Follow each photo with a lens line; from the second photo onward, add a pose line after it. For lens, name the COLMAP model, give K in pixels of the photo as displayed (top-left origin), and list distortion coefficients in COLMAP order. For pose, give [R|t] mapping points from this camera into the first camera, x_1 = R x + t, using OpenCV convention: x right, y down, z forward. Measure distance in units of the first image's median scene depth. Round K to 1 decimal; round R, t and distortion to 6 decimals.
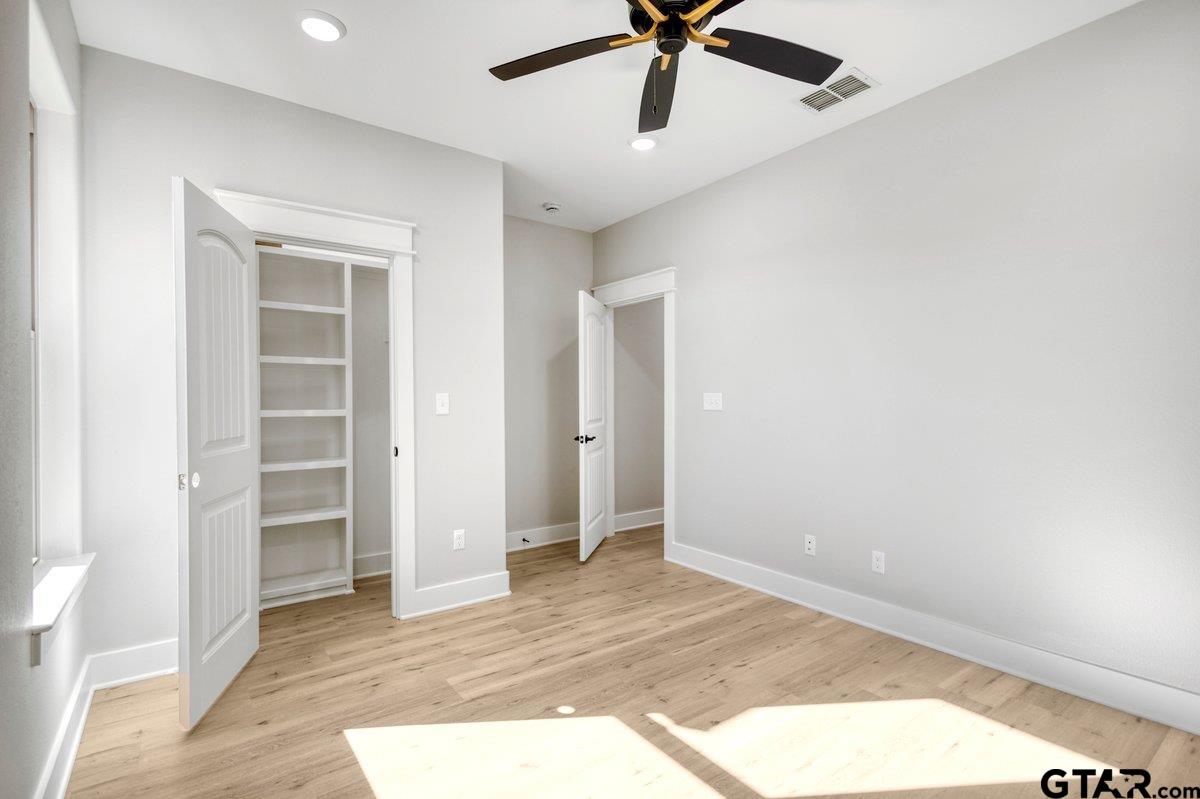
lens RADIAL K [[571.8, 0, 598.8], [0, 571.8, 401.1], [0, 0, 1]] dist [0.015732, -0.000099]
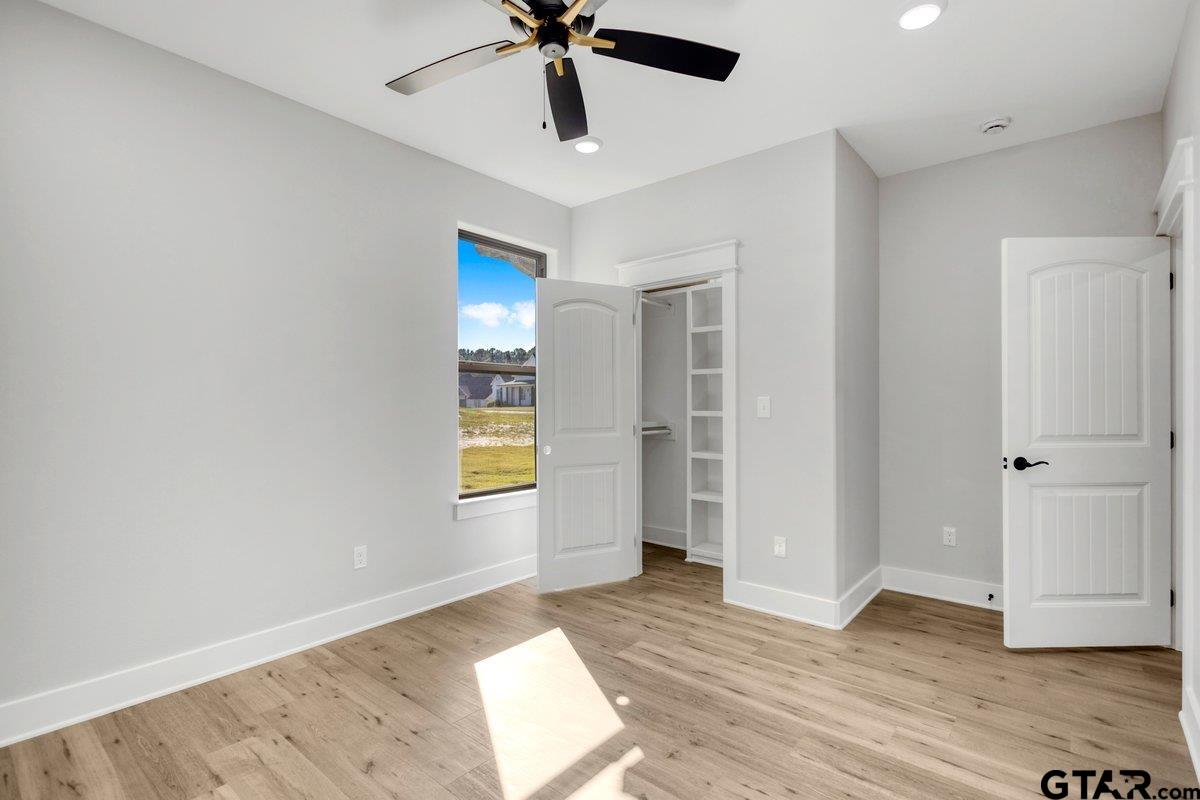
lens RADIAL K [[571.8, 0, 597.9], [0, 571.8, 402.9], [0, 0, 1]] dist [0.015732, -0.000099]
pose [[0.225847, 0.001555, -0.974162, 0.724676], [0.001736, 0.999996, 0.001999, -0.005734], [0.974161, -0.002143, 0.225844, 0.548620]]
